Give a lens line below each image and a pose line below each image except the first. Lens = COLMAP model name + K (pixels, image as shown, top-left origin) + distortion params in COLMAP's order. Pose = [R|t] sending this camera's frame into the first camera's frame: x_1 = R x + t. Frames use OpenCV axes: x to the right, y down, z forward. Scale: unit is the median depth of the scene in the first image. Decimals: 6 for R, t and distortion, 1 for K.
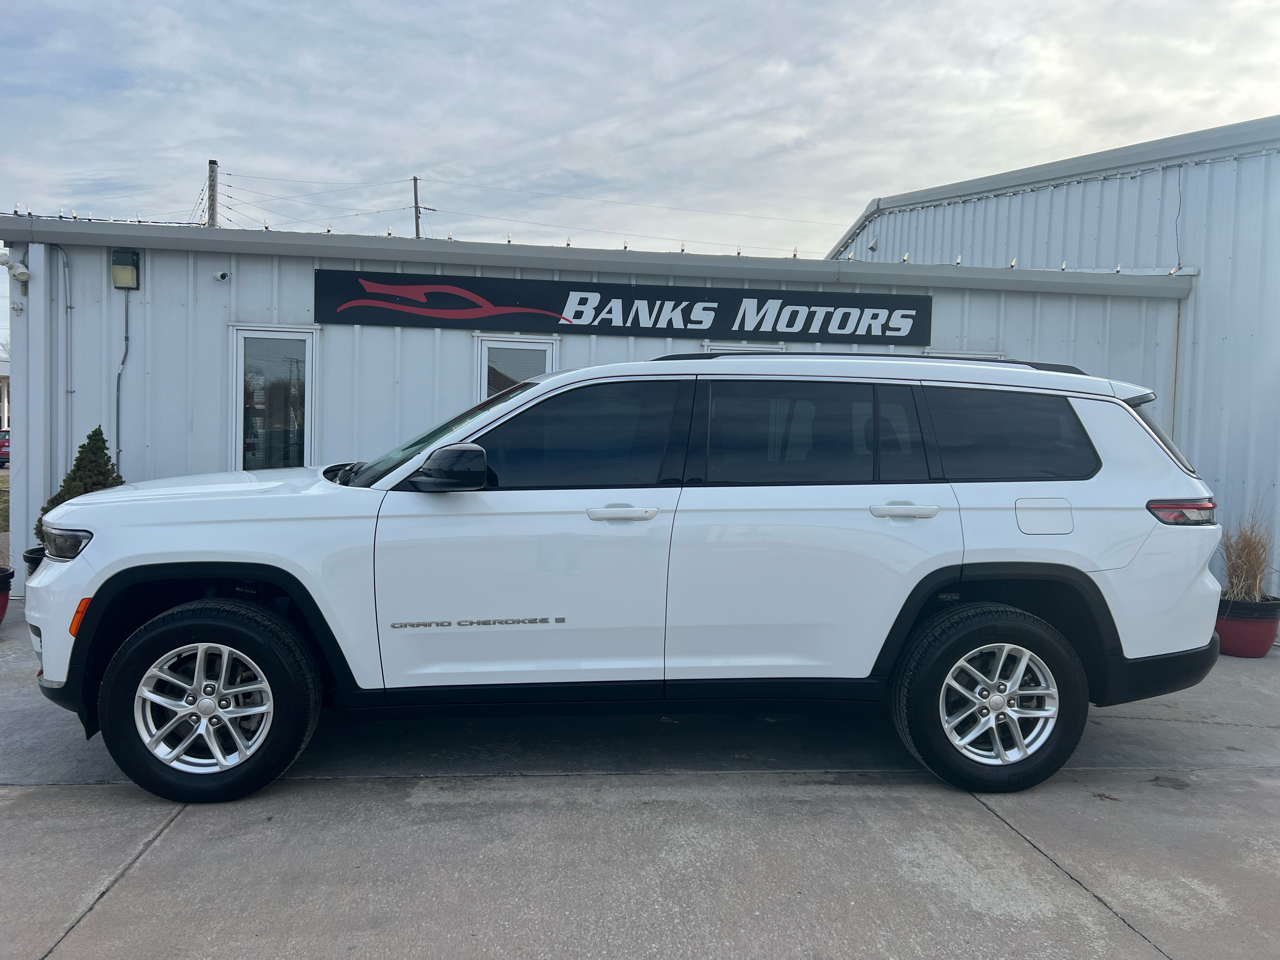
lens RADIAL K [[894.5, 0, 643.0], [0, 894.5, 482.6], [0, 0, 1]] dist [0.042095, -0.045211]
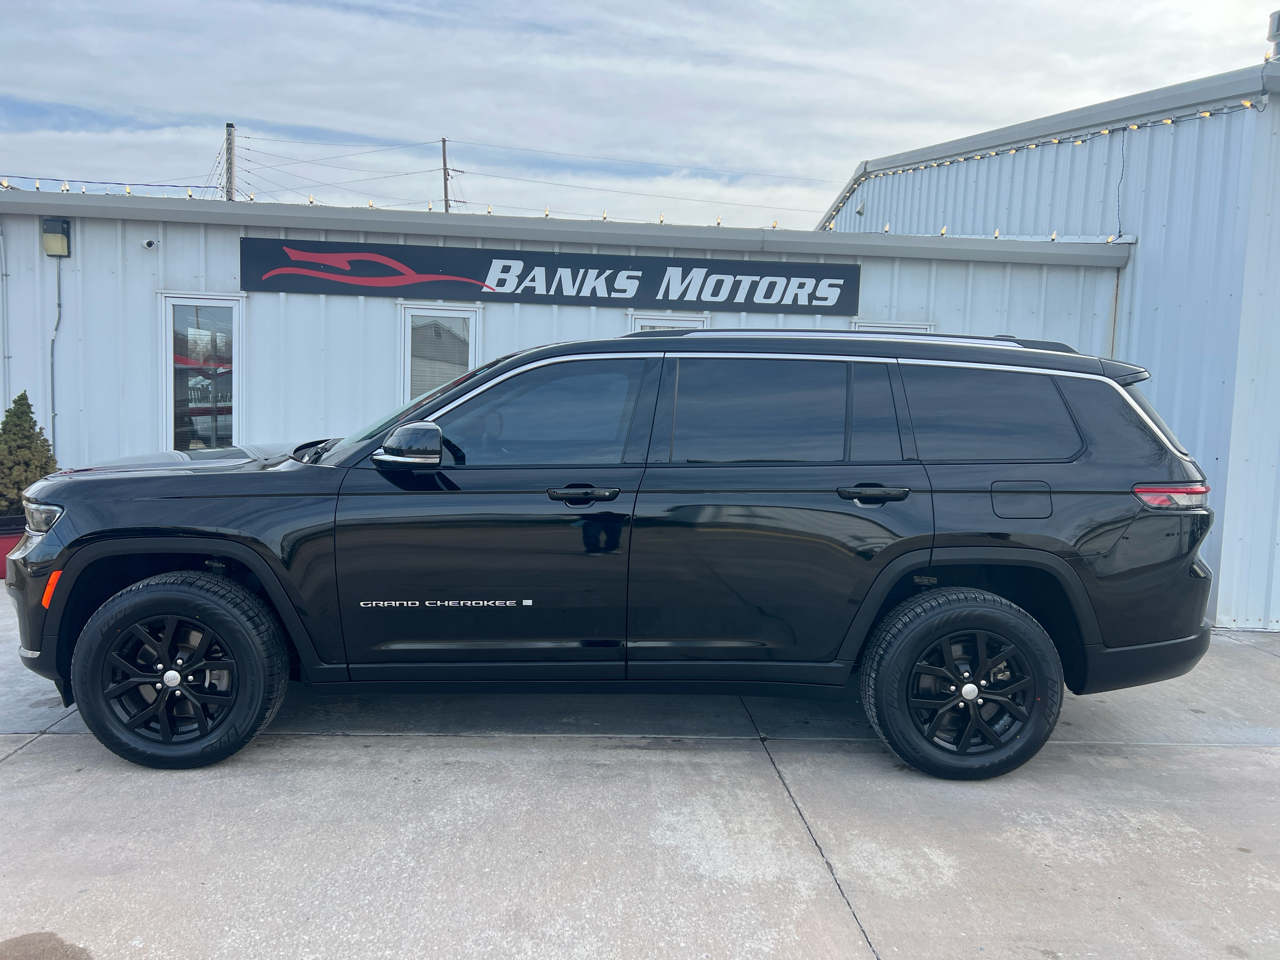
lens RADIAL K [[894.5, 0, 643.0], [0, 894.5, 482.6], [0, 0, 1]] dist [0.042095, -0.045211]
pose [[0.999092, 0.011473, -0.041021, 0.130220], [-0.009839, 0.999159, 0.039813, -0.005287], [0.041443, -0.039374, 0.998365, -0.006413]]
